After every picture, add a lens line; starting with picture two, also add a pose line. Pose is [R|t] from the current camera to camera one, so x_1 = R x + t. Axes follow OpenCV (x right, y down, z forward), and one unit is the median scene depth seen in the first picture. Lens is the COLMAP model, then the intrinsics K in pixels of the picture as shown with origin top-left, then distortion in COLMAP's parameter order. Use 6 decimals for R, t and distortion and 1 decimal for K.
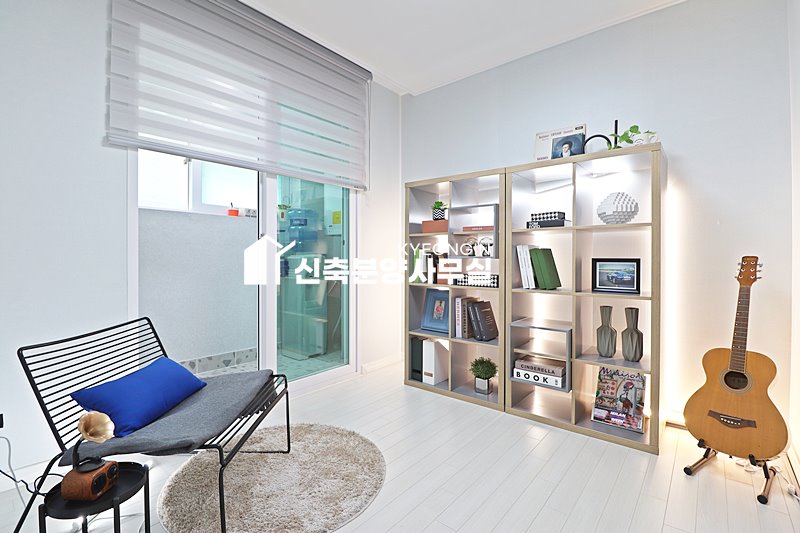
lens RADIAL K [[370.5, 0, 401.9], [0, 370.5, 258.5], [0, 0, 1]] dist [-0.000347, -0.013851]
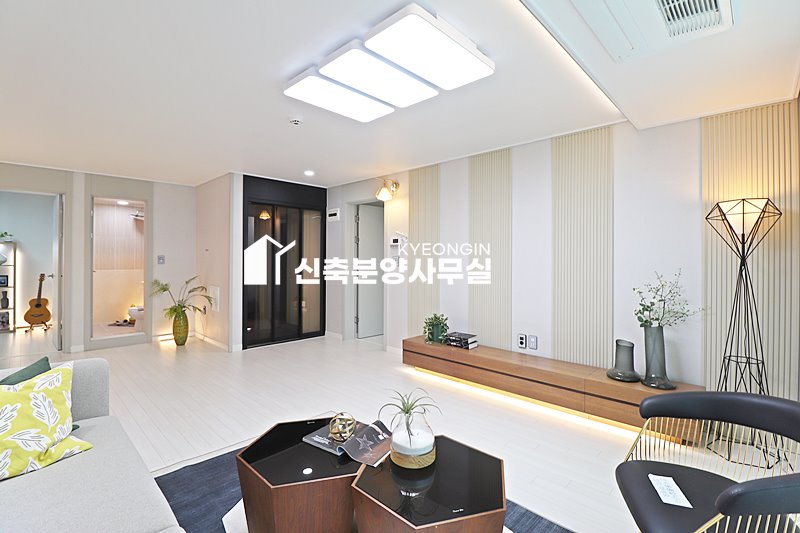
lens RADIAL K [[370.5, 0, 401.9], [0, 370.5, 258.5], [0, 0, 1]] dist [-0.000347, -0.013851]
pose [[0.067847, 0.004065, 0.997687, -2.211038], [-0.005261, 0.999979, -0.003717, -0.146985], [-0.997682, -0.004997, 0.067867, -2.553858]]
